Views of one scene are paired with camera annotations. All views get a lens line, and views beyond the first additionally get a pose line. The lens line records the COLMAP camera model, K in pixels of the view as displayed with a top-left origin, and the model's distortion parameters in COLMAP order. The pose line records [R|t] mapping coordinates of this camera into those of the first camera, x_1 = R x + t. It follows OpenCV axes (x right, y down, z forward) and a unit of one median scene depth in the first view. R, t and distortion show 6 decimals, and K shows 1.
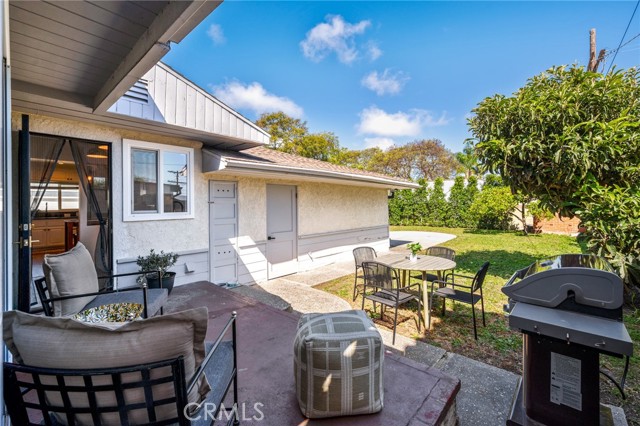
lens RADIAL K [[270.2, 0, 318.5], [0, 270.2, 208.8], [0, 0, 1]] dist [-0.004974, -0.000266]
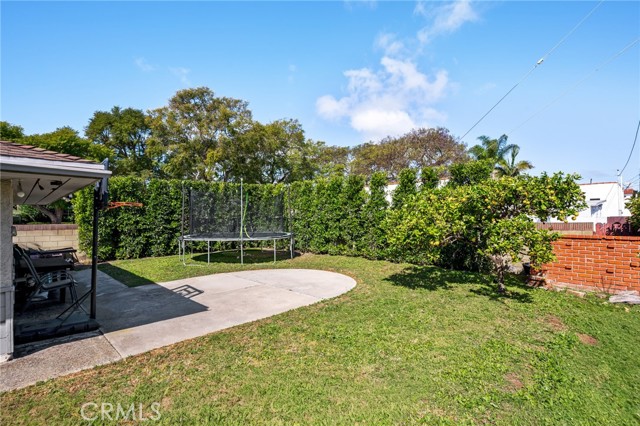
lens RADIAL K [[307.7, 0, 321.4], [0, 307.7, 215.1], [0, 0, 1]] dist [-0.001117, -0.001022]
pose [[0.999000, 0.004282, -0.044499, 0.332910], [-0.004827, 0.999915, -0.012134, -0.017245], [0.044444, 0.012336, 0.998936, 0.321008]]
